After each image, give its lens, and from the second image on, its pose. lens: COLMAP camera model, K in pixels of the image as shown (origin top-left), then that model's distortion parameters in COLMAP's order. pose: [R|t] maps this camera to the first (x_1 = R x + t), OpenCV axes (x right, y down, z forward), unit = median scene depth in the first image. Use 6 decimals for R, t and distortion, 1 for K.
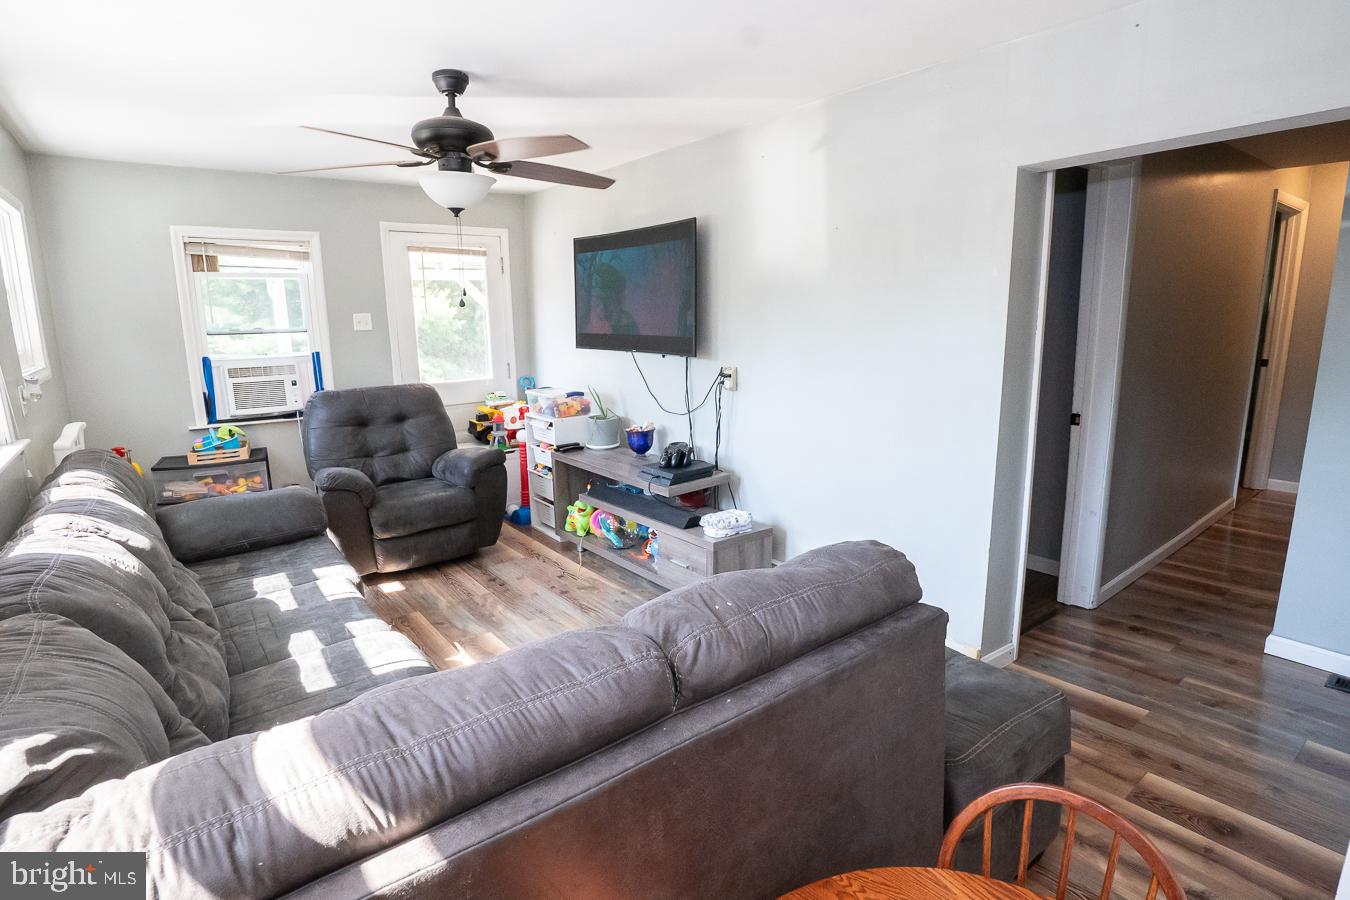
lens RADIAL K [[664.5, 0, 685.7], [0, 664.5, 450.5], [0, 0, 1]] dist [-0.034572, 0.003281]
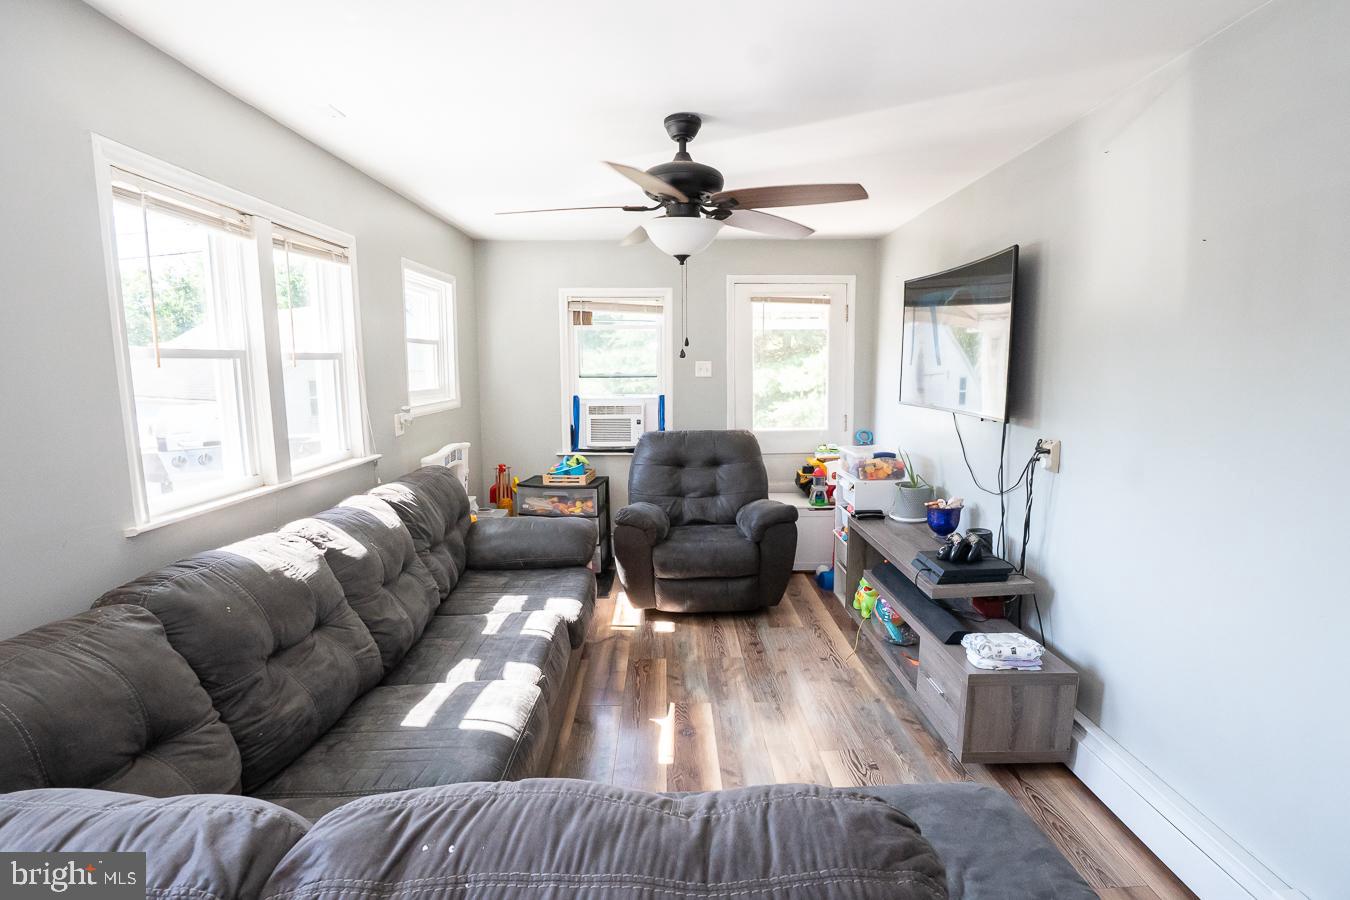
lens RADIAL K [[664.5, 0, 669.5], [0, 664.5, 454.2], [0, 0, 1]] dist [-0.034572, 0.003281]
pose [[0.809357, 0.088511, -0.580609, 0.126489], [-0.125936, 0.991739, -0.024366, -0.032327], [0.573656, 0.092841, 0.813818, 0.134010]]
